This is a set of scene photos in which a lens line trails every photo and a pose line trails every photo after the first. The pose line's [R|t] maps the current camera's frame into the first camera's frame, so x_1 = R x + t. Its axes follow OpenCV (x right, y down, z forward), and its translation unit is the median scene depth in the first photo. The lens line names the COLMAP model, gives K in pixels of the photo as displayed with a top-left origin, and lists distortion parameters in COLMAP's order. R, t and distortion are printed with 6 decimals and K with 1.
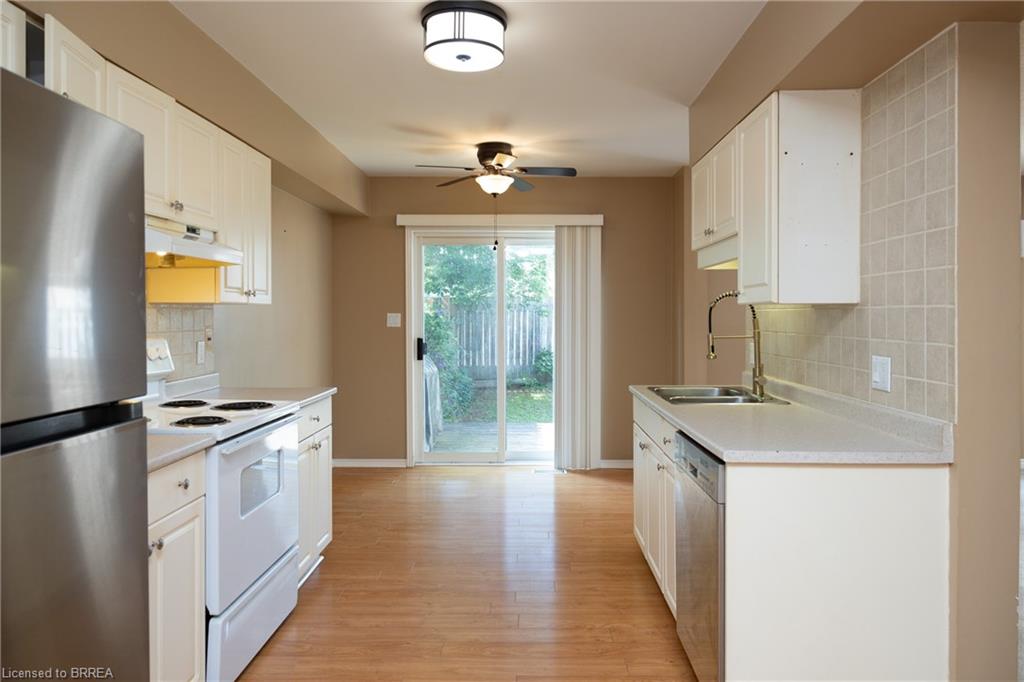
lens RADIAL K [[704.6, 0, 515.3], [0, 704.6, 318.8], [0, 0, 1]] dist [0.000026, -0.000913]
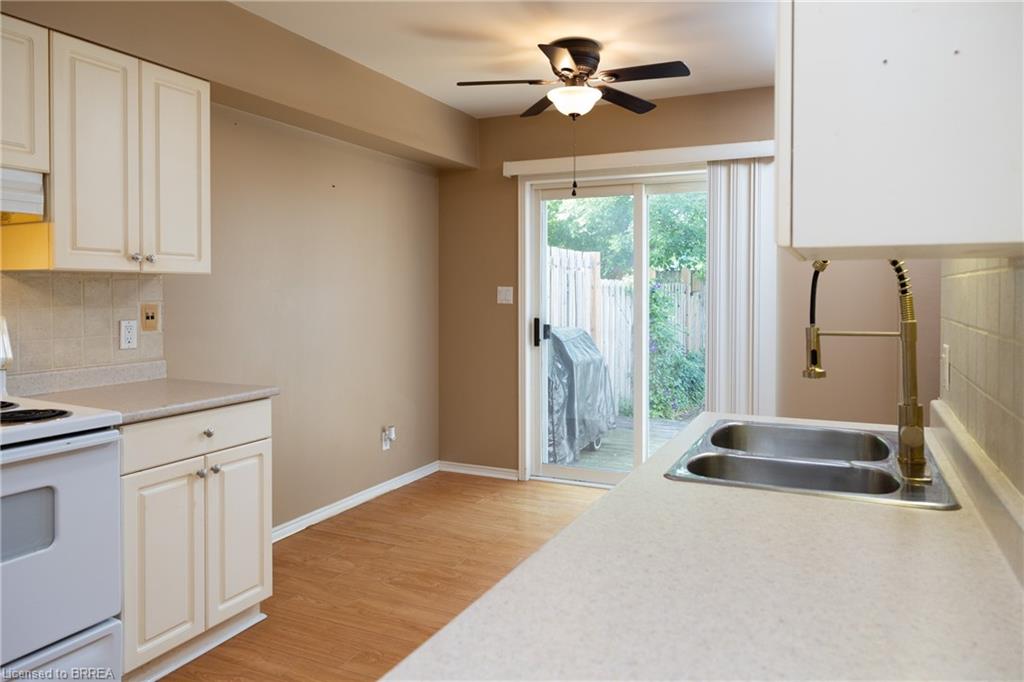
lens RADIAL K [[698.1, 0, 512.0], [0, 698.1, 298.7], [0, 0, 1]] dist [0.002306, 0.000244]
pose [[0.908135, 0.007046, -0.418618, 0.175146], [-0.004806, 0.999968, 0.006406, 0.000525], [0.418650, -0.003805, 0.908140, 0.293823]]
